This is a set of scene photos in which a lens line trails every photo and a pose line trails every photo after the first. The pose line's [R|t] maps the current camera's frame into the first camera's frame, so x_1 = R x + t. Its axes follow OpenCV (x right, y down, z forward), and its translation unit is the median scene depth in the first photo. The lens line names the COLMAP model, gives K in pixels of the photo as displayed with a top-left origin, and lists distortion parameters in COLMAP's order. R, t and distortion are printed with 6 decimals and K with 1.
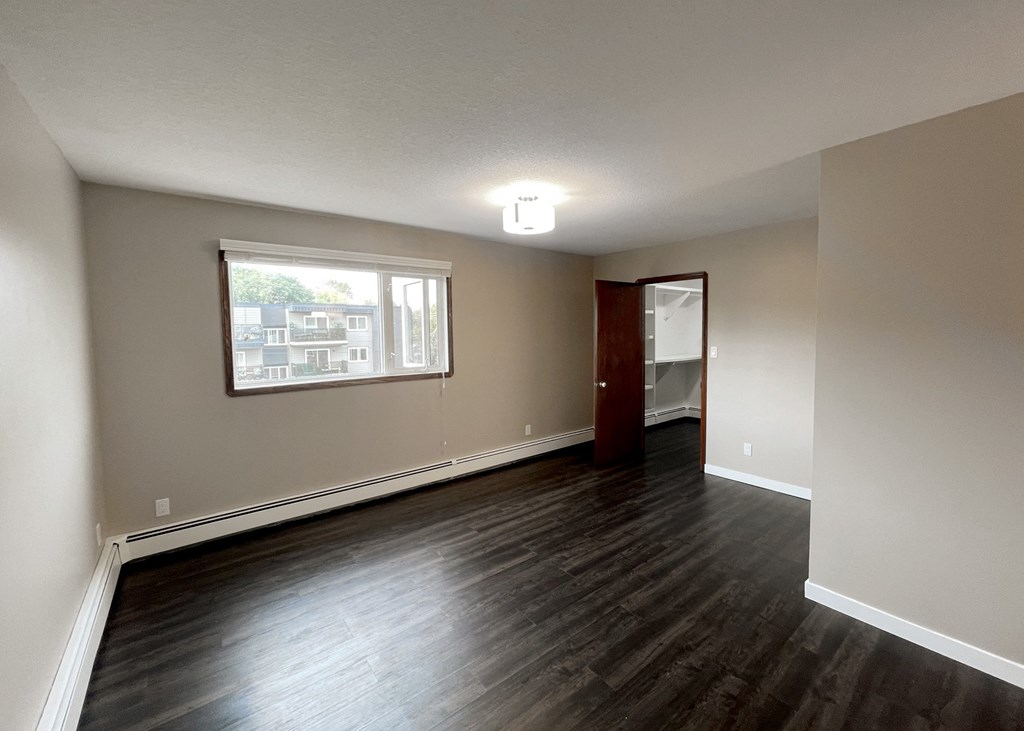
lens RADIAL K [[419.7, 0, 524.3], [0, 419.7, 359.9], [0, 0, 1]] dist [0.012442, 0.000057]
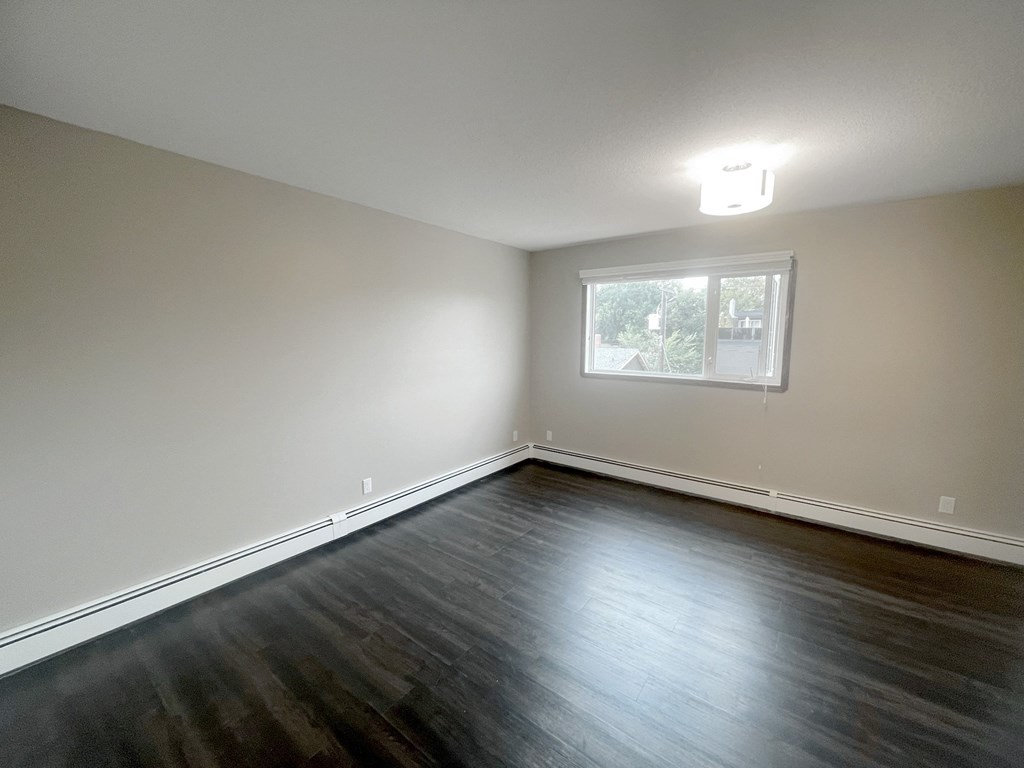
lens RADIAL K [[420.4, 0, 515.7], [0, 420.4, 382.1], [0, 0, 1]] dist [-0.000087, 0.000136]
pose [[0.256864, 0.125112, -0.958315, 0.705561], [-0.081952, 0.990834, 0.107391, -0.036805], [0.962967, 0.050951, 0.264763, 0.410396]]
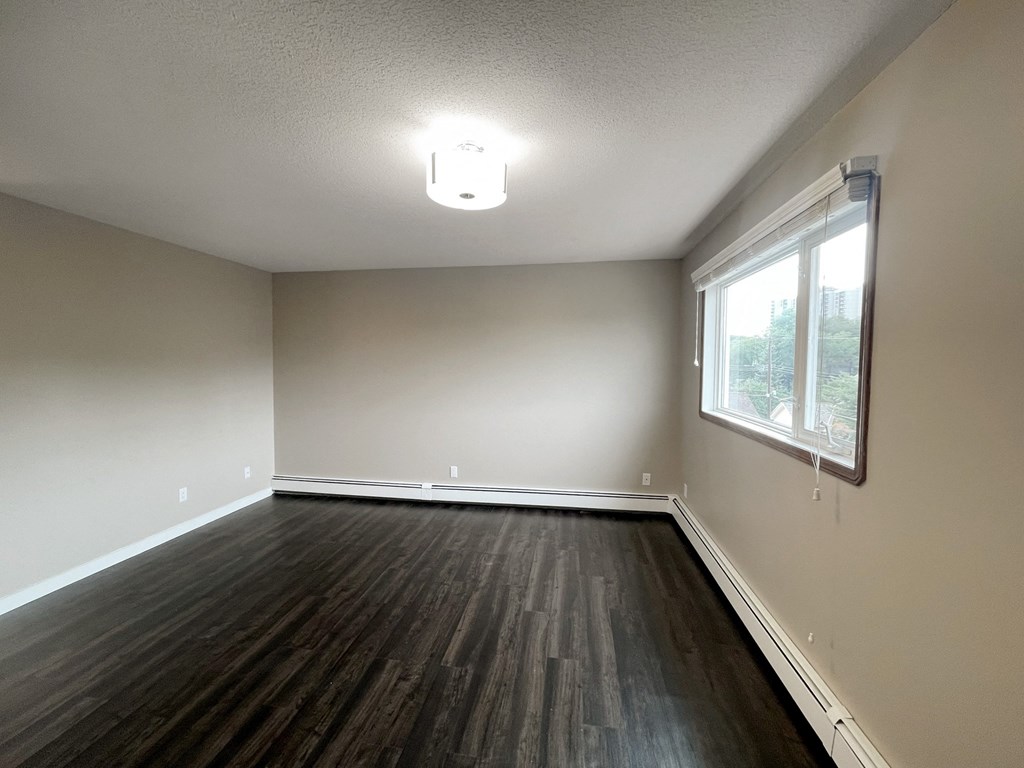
lens RADIAL K [[413.0, 0, 511.5], [0, 413.0, 381.3], [0, 0, 1]] dist [0.001580, 0.000839]
pose [[-0.738876, 0.038319, -0.672751, 0.400113], [-0.042087, 0.993808, 0.102830, -0.101395], [0.672525, 0.104293, -0.732689, 1.545981]]
